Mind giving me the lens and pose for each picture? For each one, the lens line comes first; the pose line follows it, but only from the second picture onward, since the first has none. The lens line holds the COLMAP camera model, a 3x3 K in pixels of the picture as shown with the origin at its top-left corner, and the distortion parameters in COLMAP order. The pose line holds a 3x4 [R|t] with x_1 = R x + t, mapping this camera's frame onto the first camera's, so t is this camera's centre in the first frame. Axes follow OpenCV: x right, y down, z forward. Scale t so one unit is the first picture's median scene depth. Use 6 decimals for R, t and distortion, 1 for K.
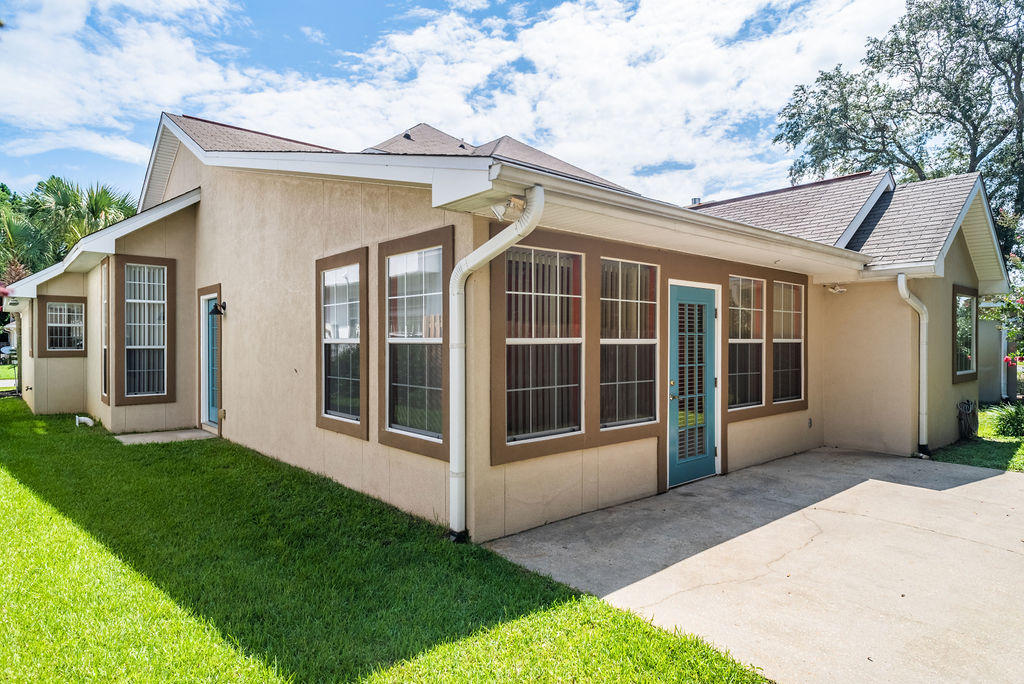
lens RADIAL K [[584.3, 0, 512.8], [0, 584.3, 344.1], [0, 0, 1]] dist [0.000693, -0.000739]
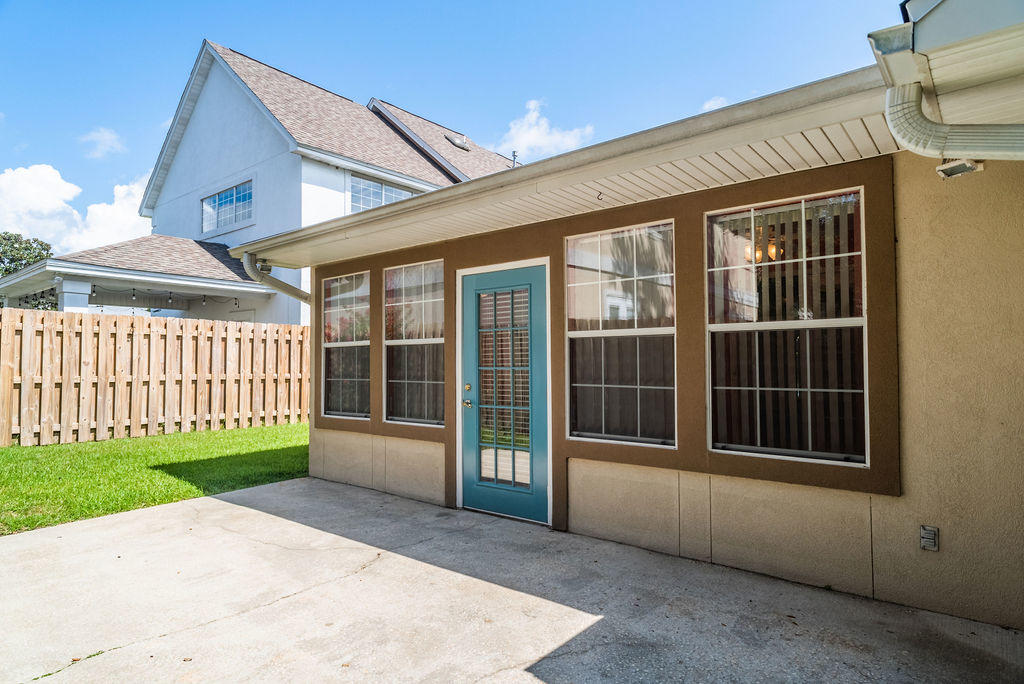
lens RADIAL K [[584.3, 0, 512.8], [0, 584.3, 344.1], [0, 0, 1]] dist [0.000693, -0.000739]
pose [[0.209194, 0.011711, -0.977804, 1.166250], [0.040029, 0.998988, 0.020529, -0.018564], [0.977055, -0.043435, 0.208513, 0.881444]]
